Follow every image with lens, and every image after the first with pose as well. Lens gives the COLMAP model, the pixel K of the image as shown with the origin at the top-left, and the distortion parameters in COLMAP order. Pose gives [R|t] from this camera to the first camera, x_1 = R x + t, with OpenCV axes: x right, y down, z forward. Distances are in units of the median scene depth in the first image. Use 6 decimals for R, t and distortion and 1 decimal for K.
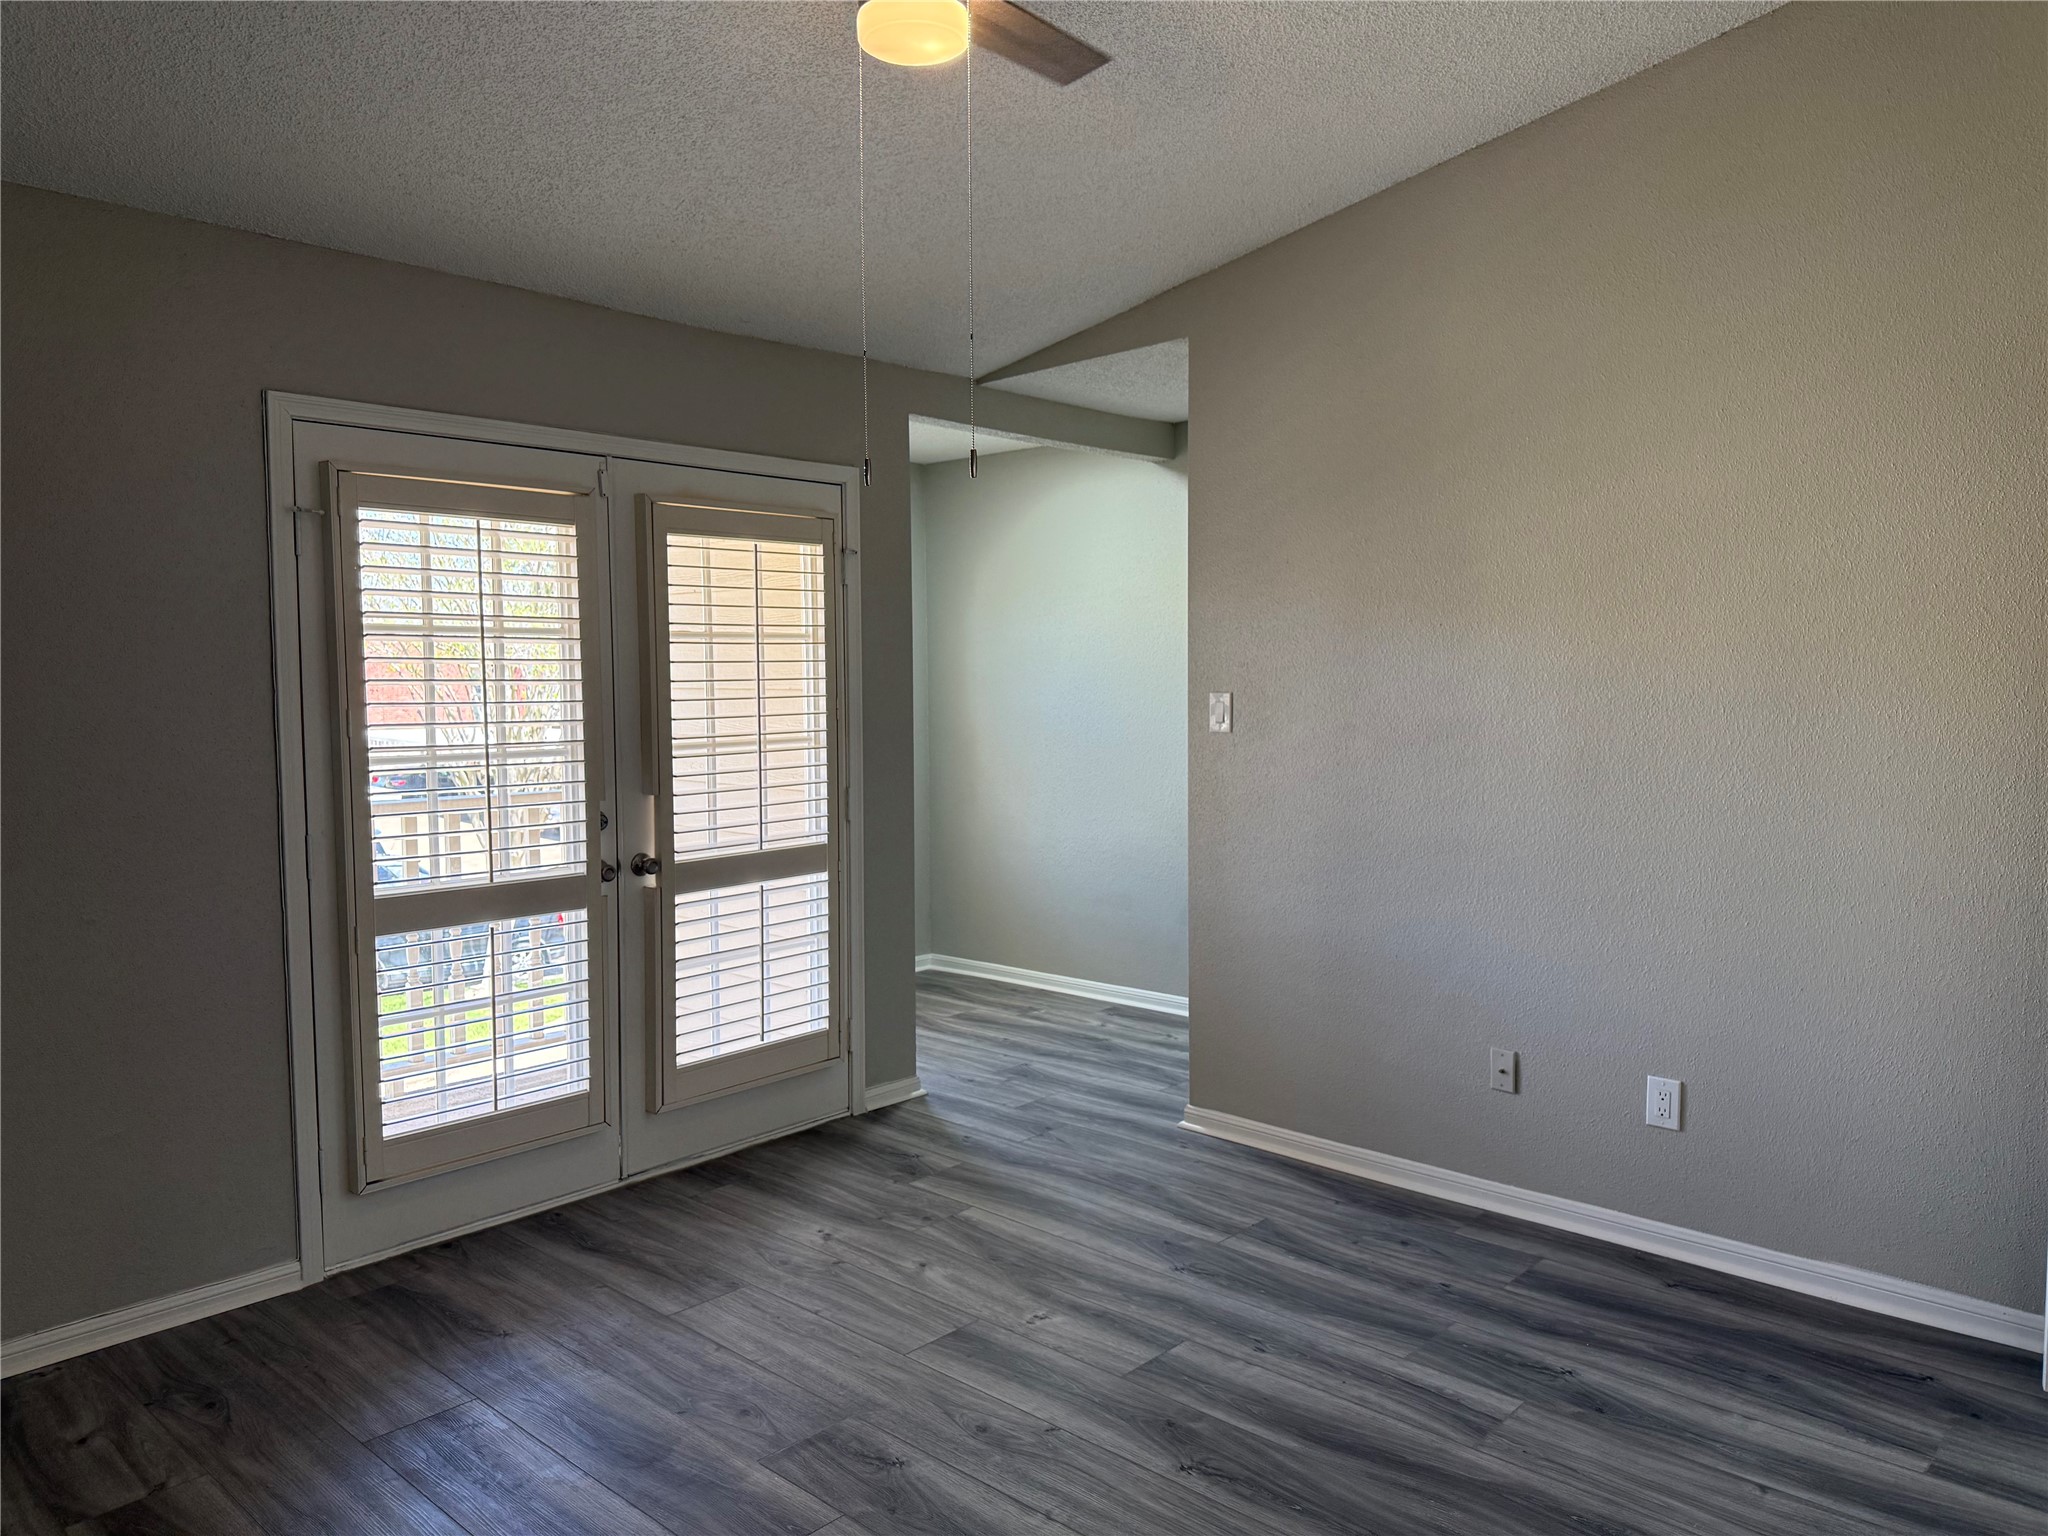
lens RADIAL K [[1444.4, 0, 1051.6], [0, 1444.4, 764.6], [0, 0, 1]] dist [0.096536, -0.115943]
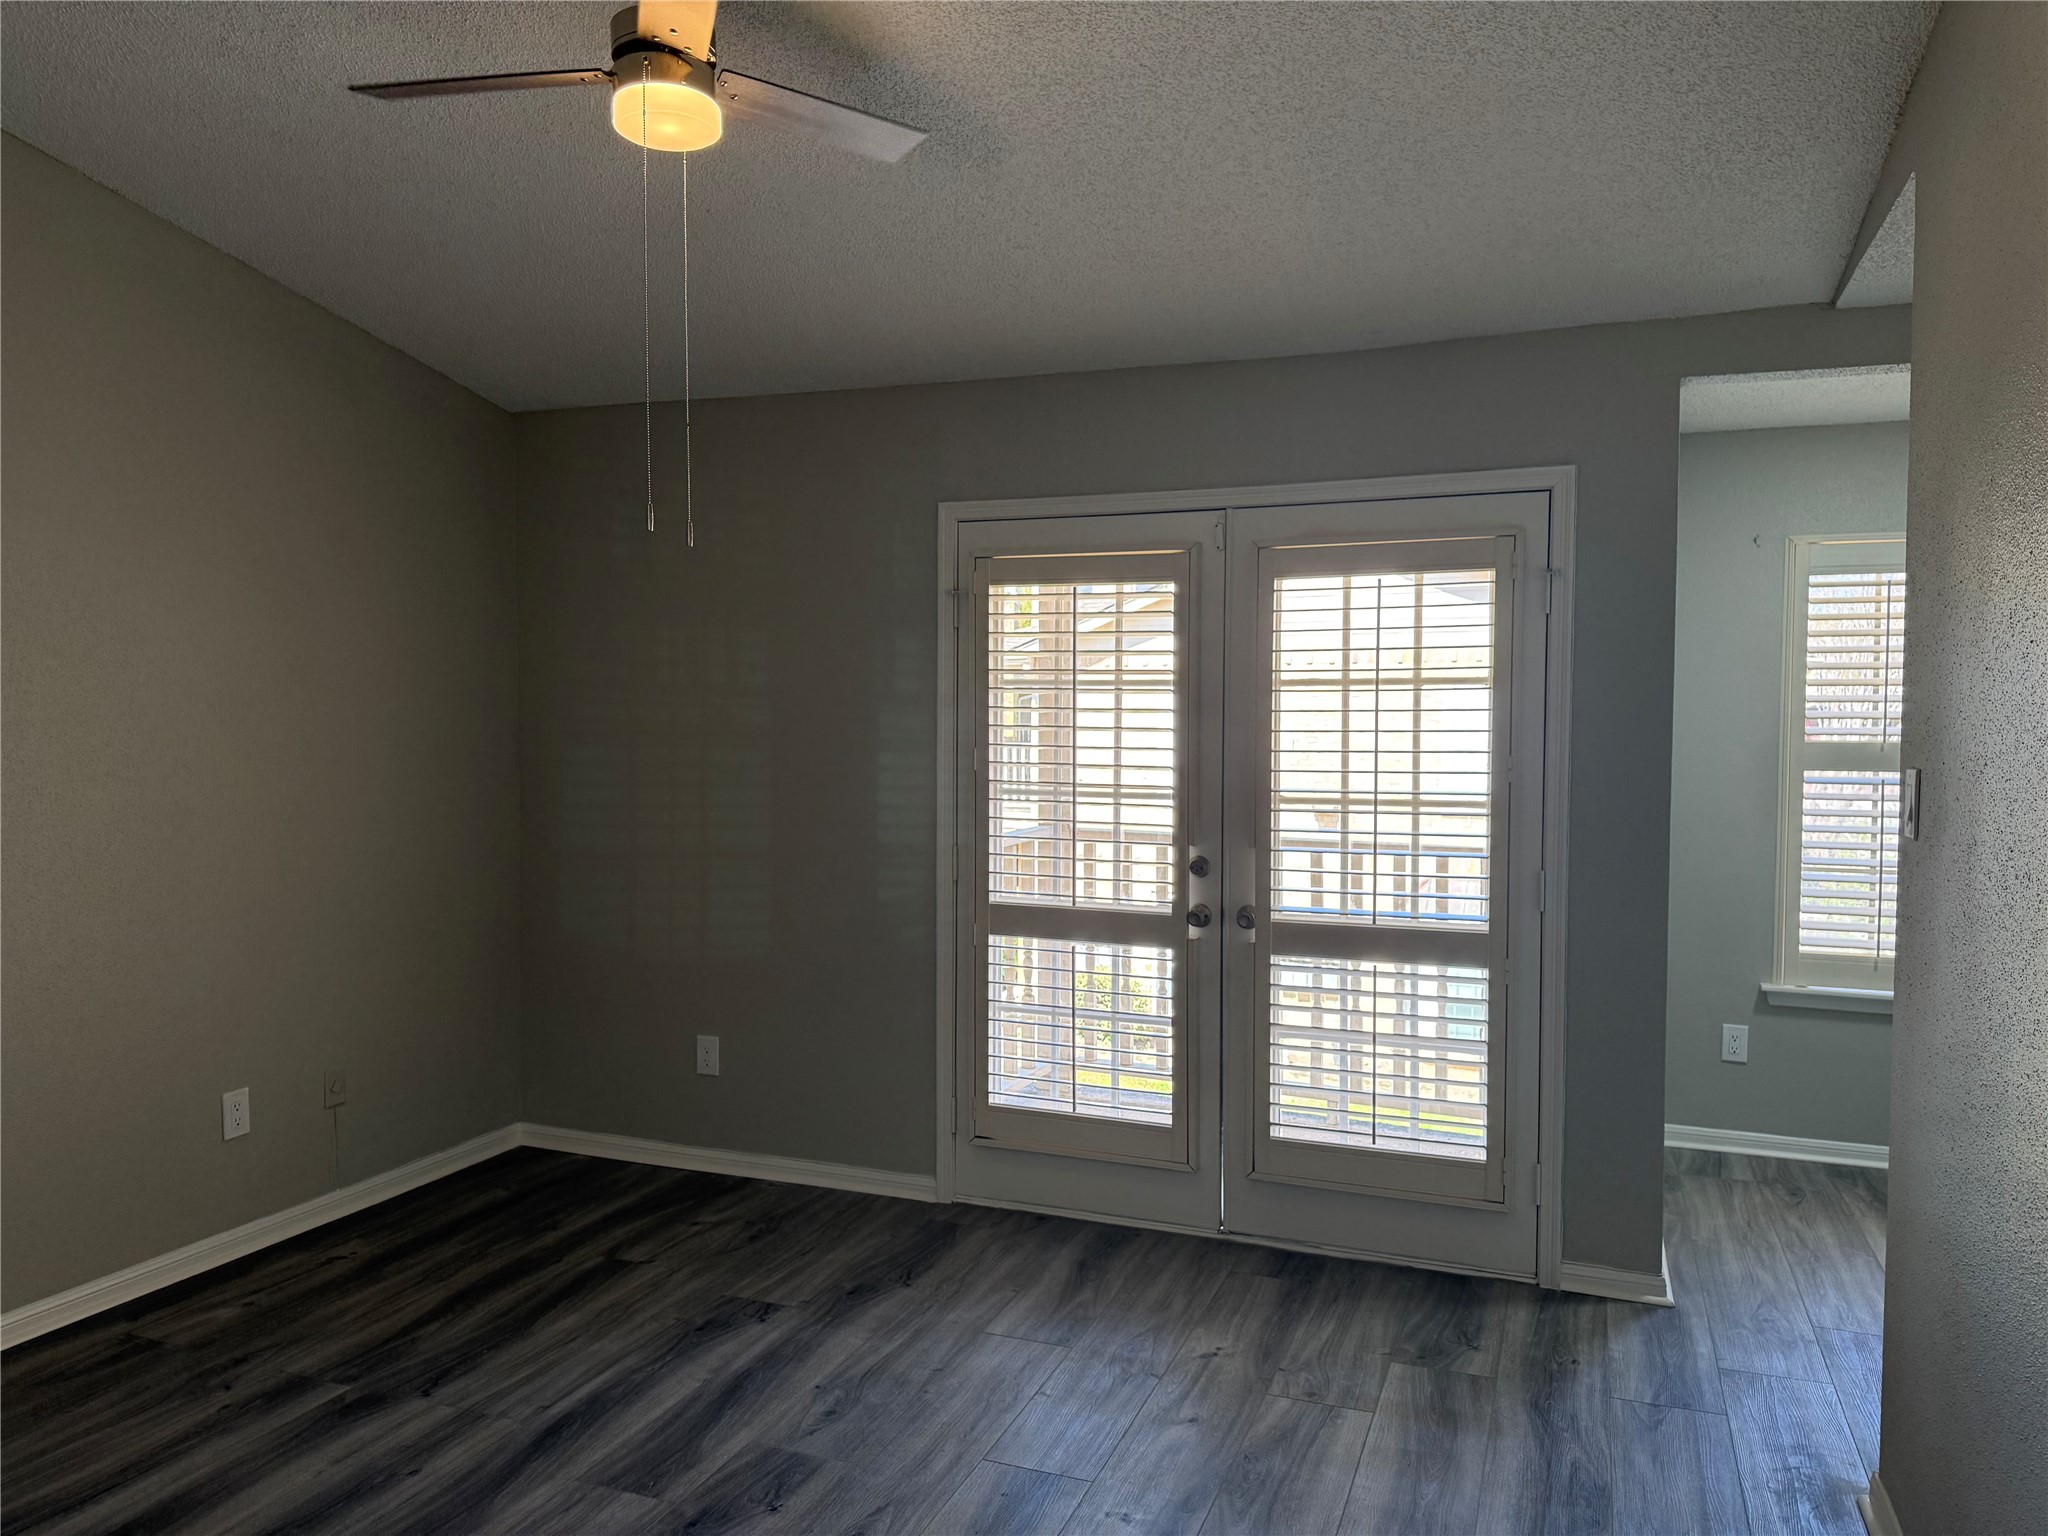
lens RADIAL K [[1431.6, 0, 1021.2], [0, 1431.6, 756.6], [0, 0, 1]] dist [0.099687, -0.119231]
pose [[0.358208, 0.030723, -0.933136, 0.578476], [-0.069917, 0.997535, 0.006004, -0.035208], [0.931020, 0.063091, 0.359473, 0.515741]]
